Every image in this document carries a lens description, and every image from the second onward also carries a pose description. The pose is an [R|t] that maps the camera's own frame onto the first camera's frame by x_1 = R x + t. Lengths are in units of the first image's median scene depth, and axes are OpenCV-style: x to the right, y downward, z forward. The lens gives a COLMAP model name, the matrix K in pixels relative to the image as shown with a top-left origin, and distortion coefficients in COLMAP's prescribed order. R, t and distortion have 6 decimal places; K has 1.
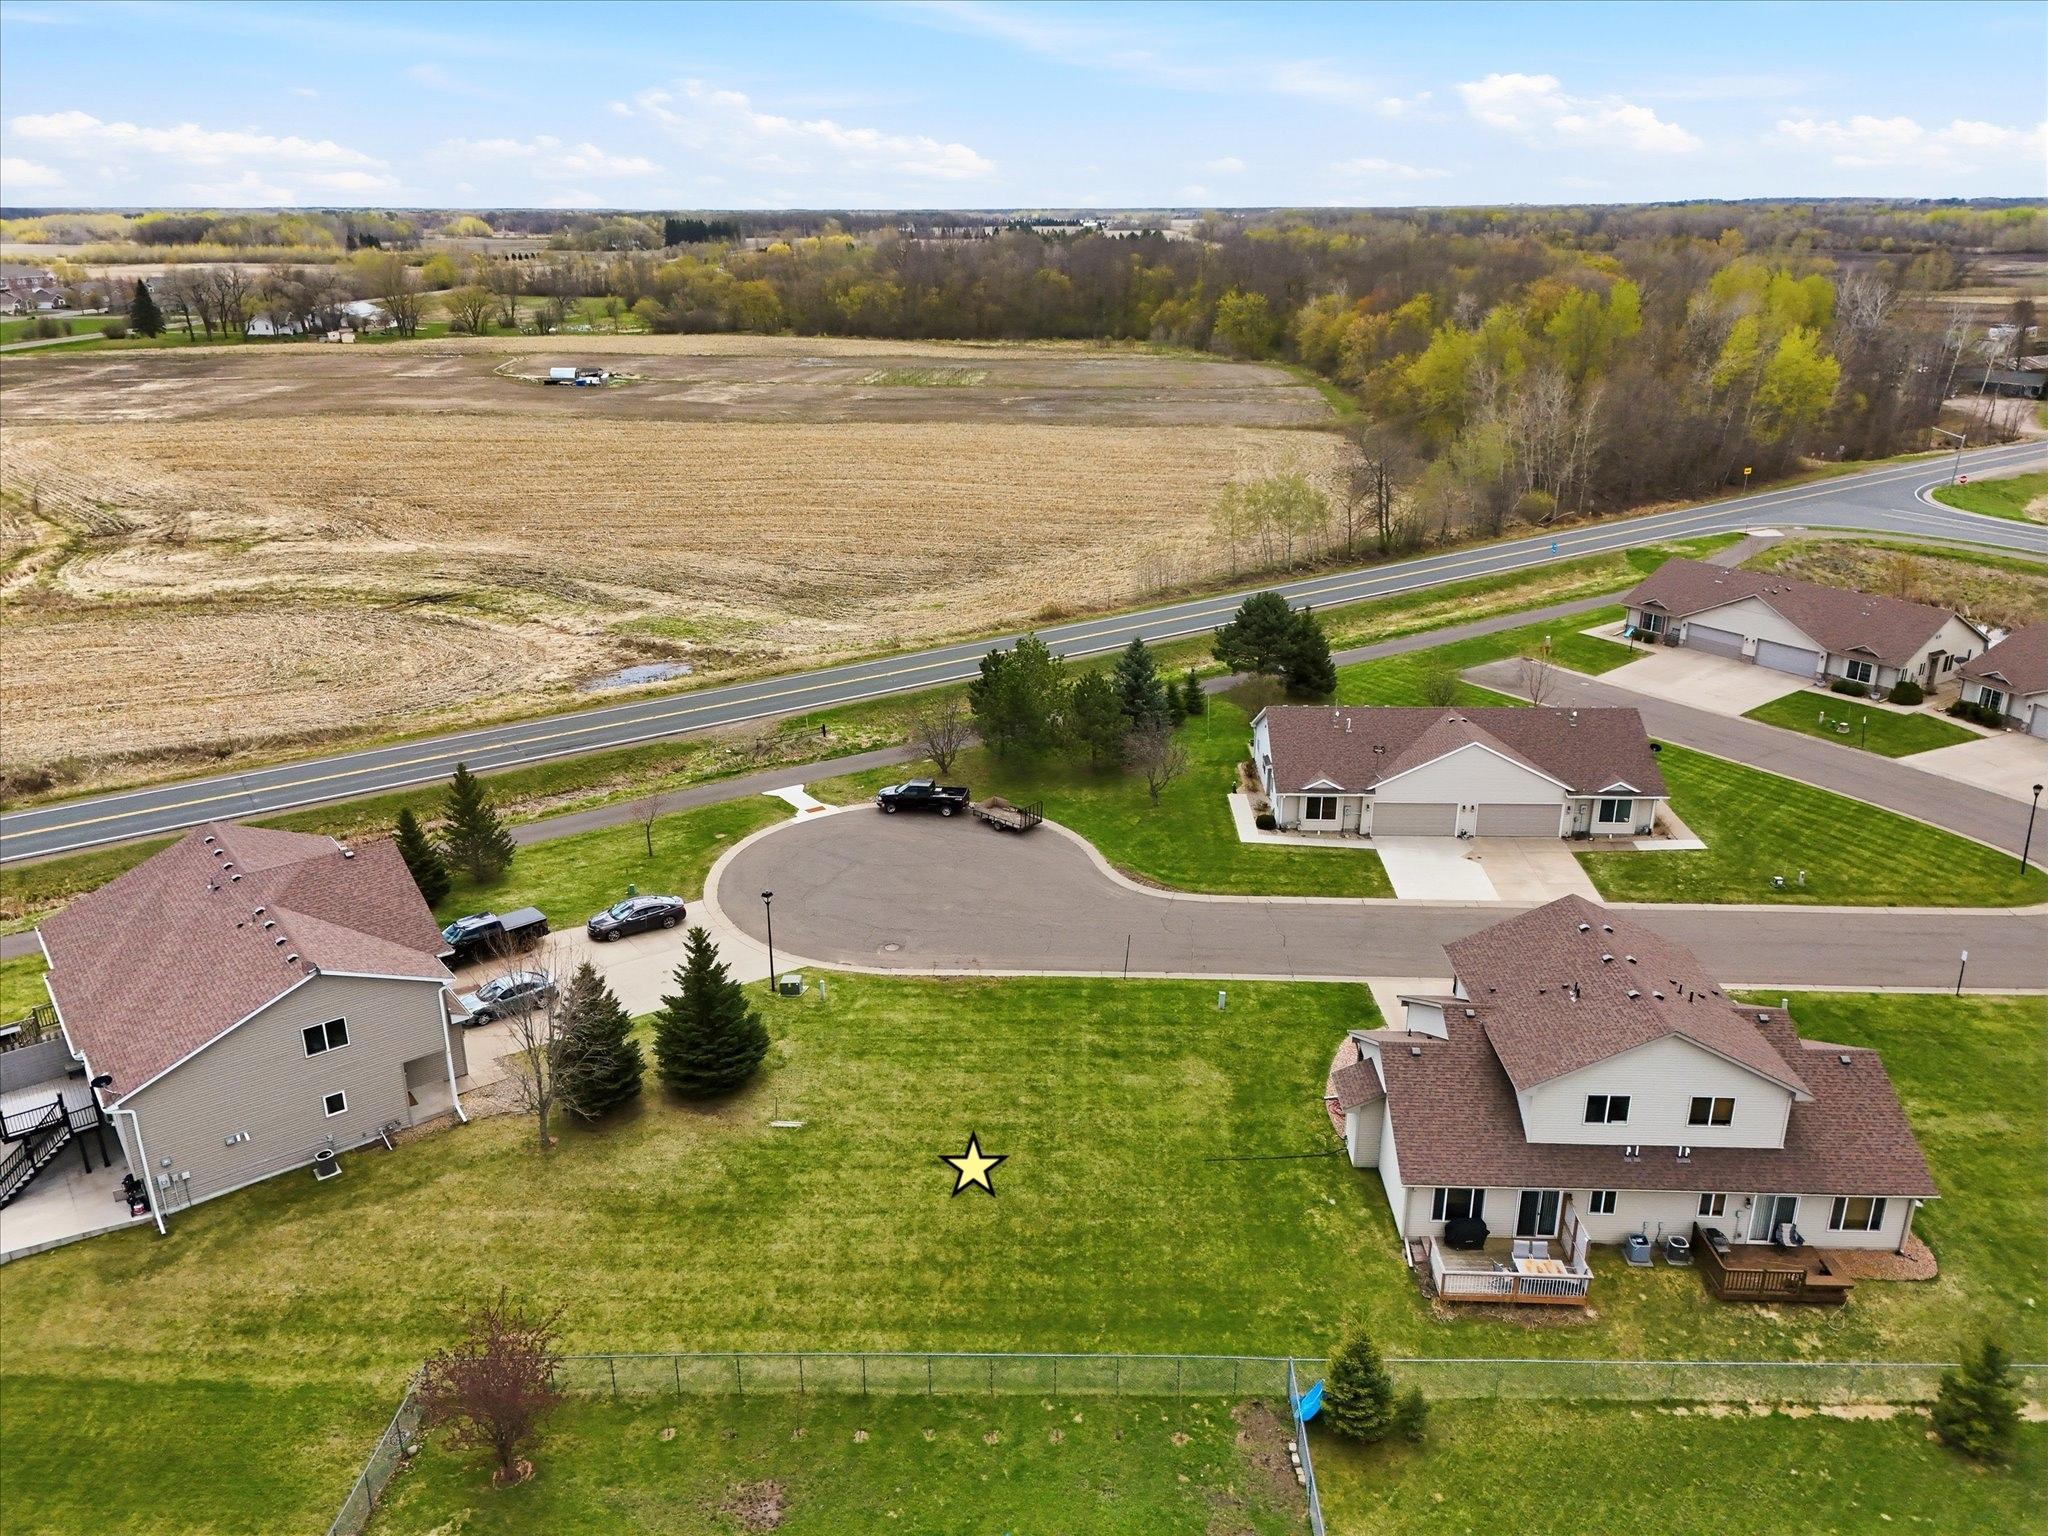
lens RADIAL K [[1500.6, 0, 1024.0], [0, 1500.6, 768.0], [0, 0, 1]] dist [0.081992, -0.078112]
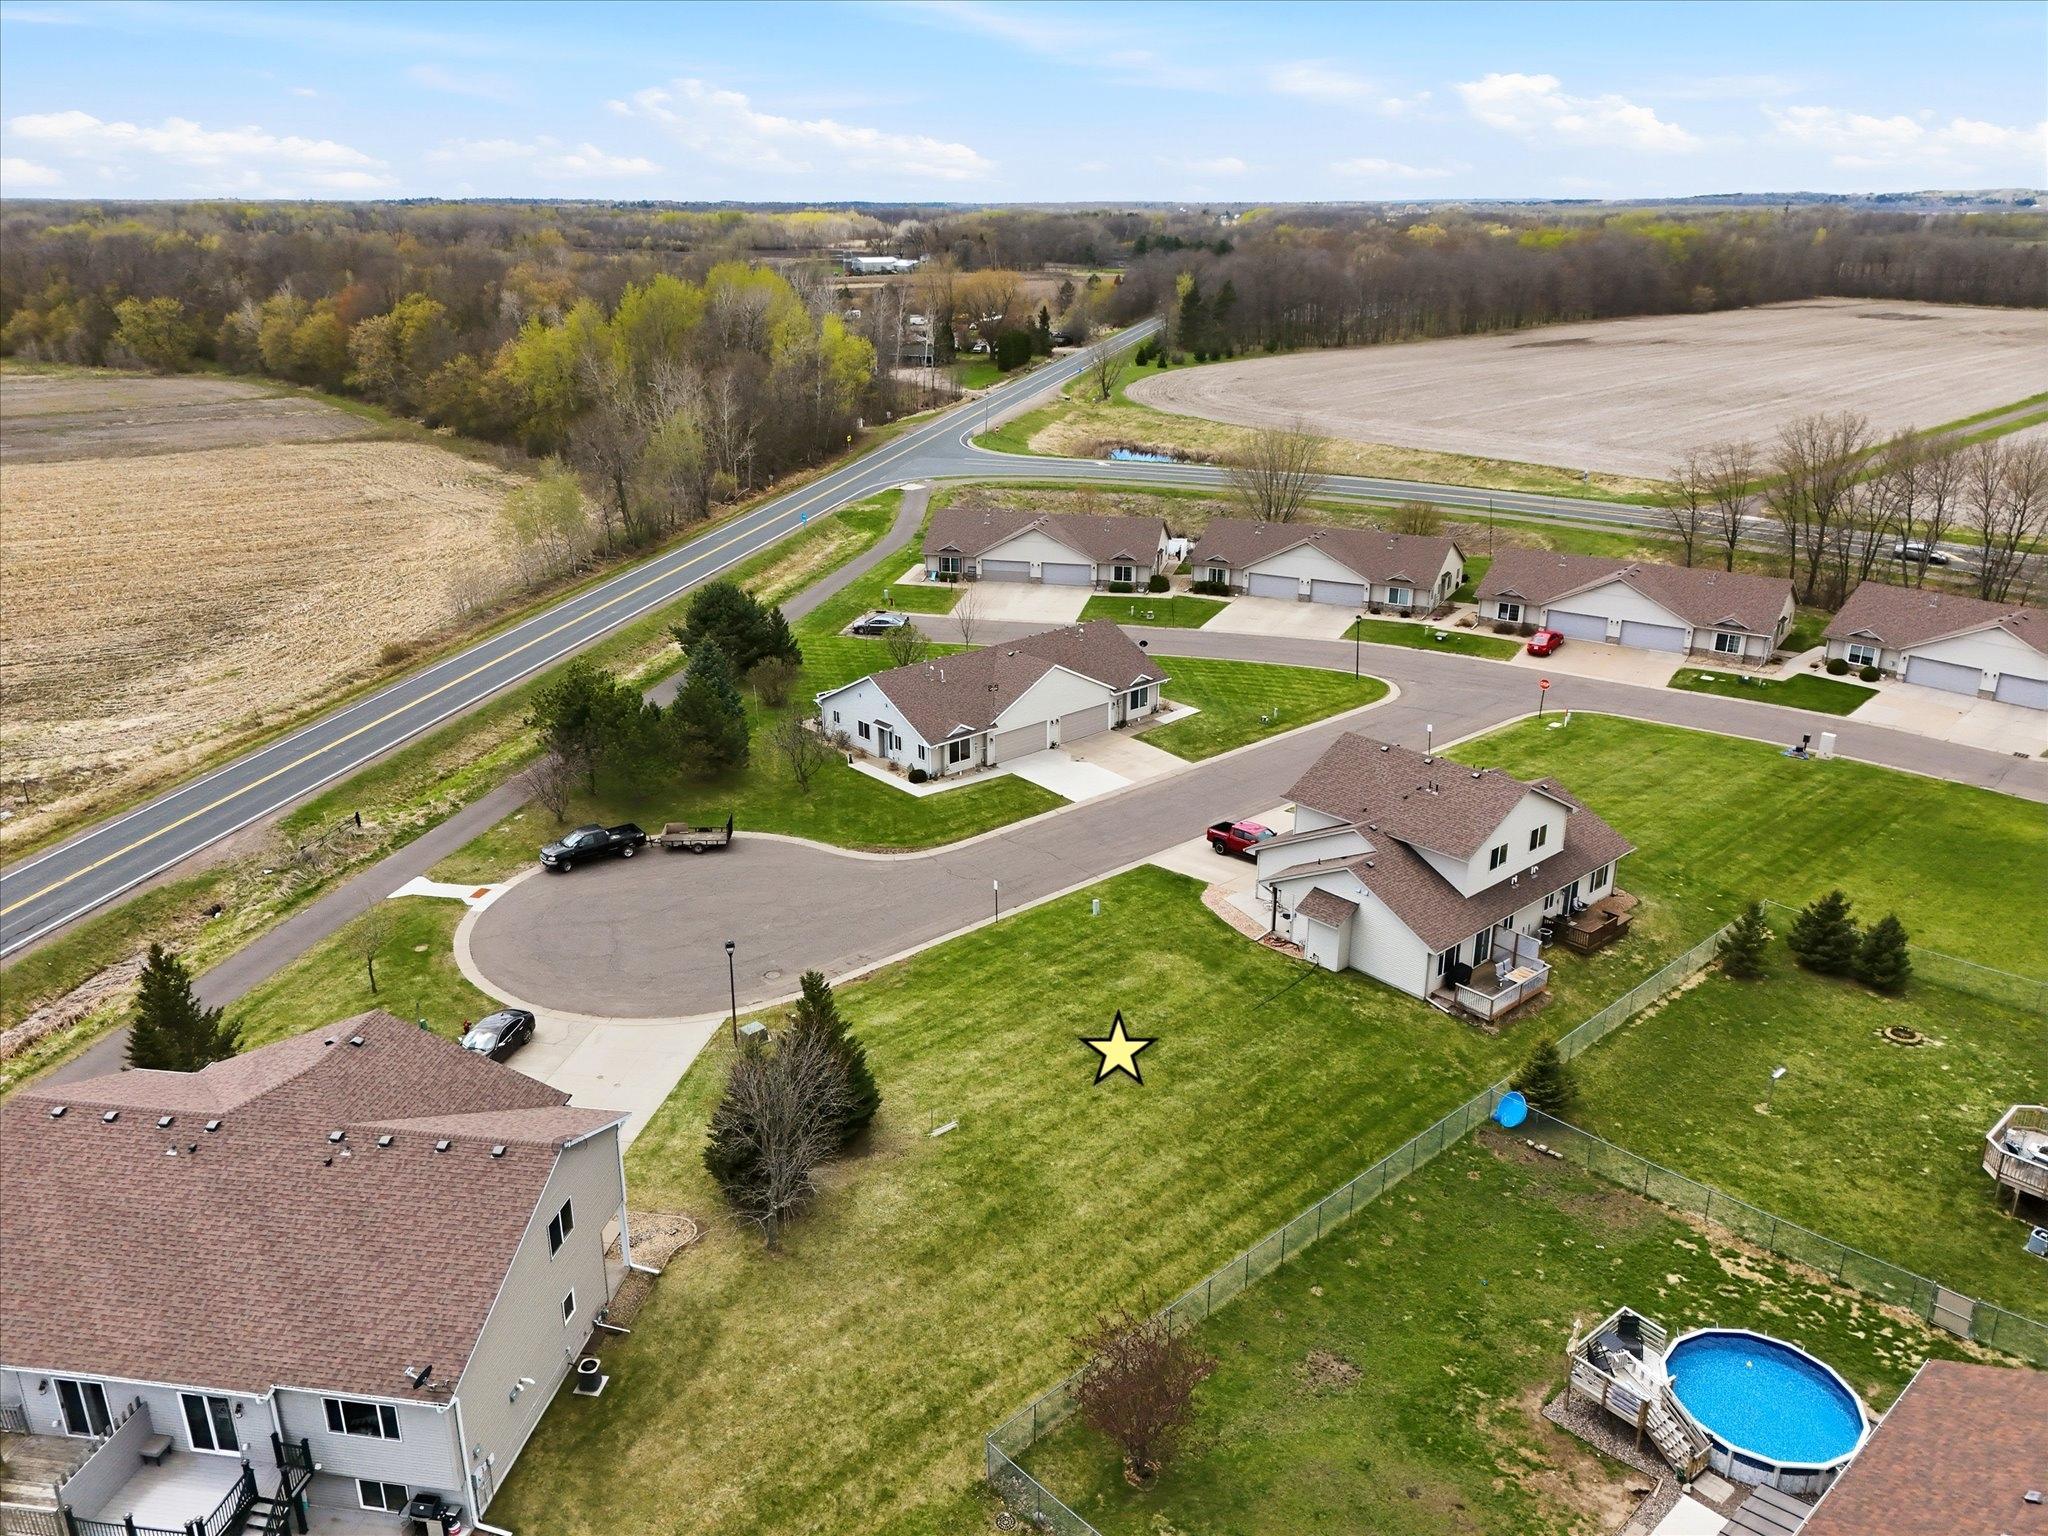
lens RADIAL K [[1497.8, 0, 1024.0], [0, 1497.8, 768.0], [0, 0, 1]] dist [0.107177, -0.126764]
pose [[0.727375, -0.237915, 0.643678, -0.481315], [0.237390, 0.967303, 0.089275, -0.048435], [-0.643872, 0.087866, 0.760071, 0.130722]]
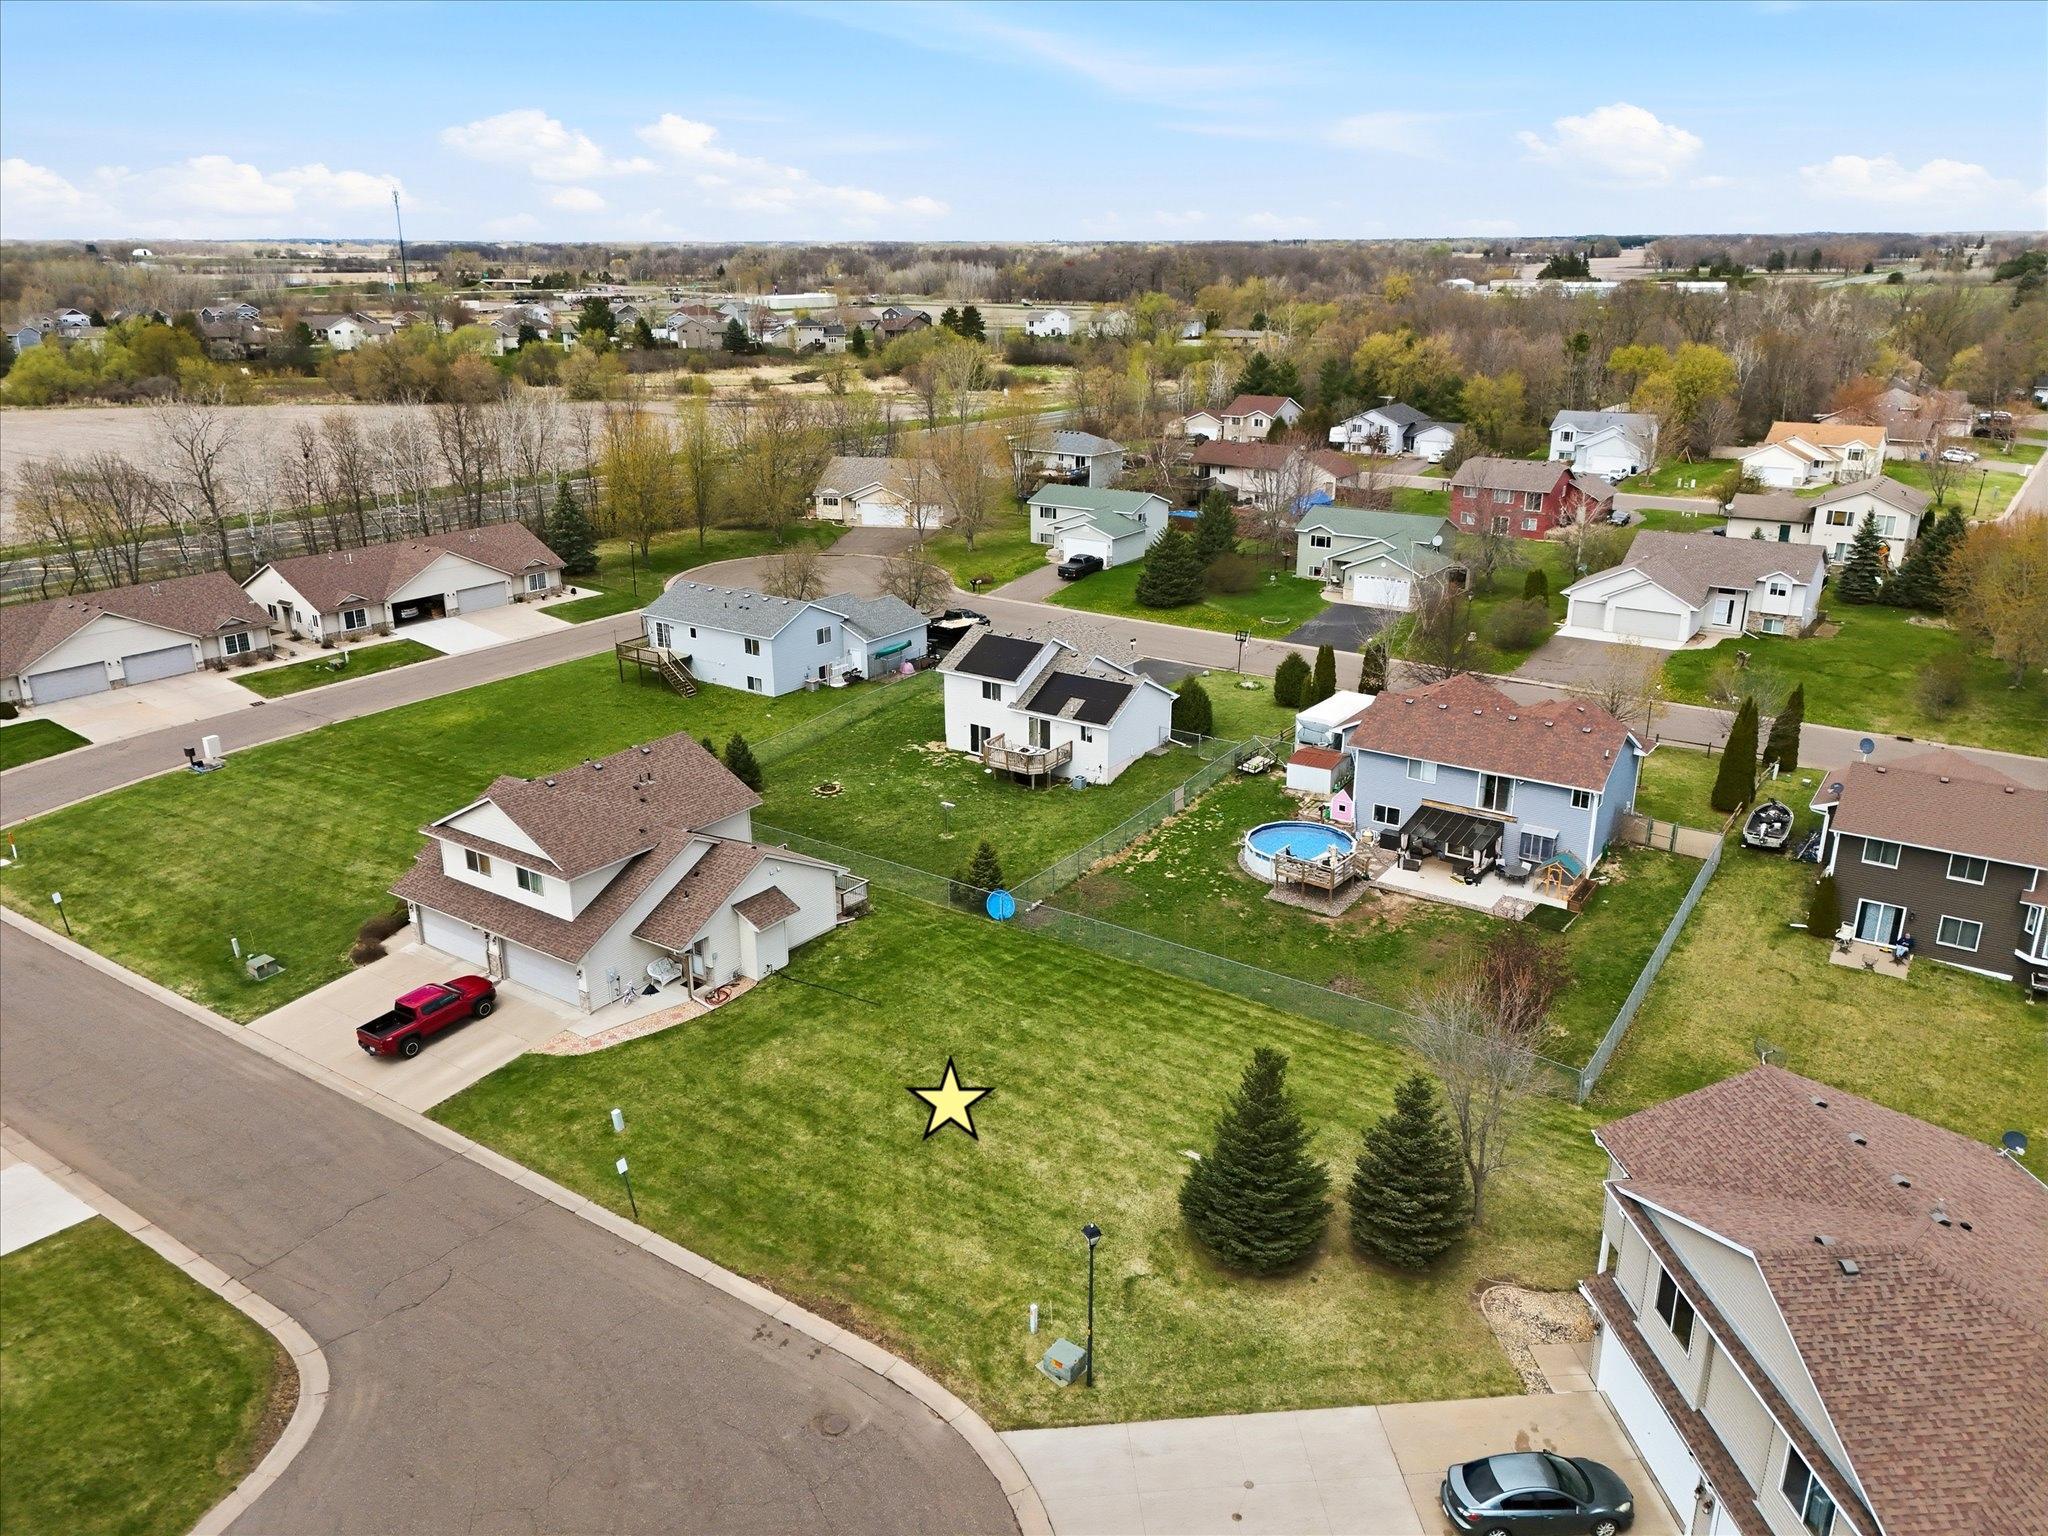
lens RADIAL K [[1500.6, 0, 1024.0], [0, 1500.6, 768.0], [0, 0, 1]] dist [0.081992, -0.078112]
pose [[-0.830368, -0.177211, 0.528285, -0.337499], [0.200315, 0.789763, 0.579782, -0.318785], [-0.519964, 0.587256, -0.620296, 1.000904]]
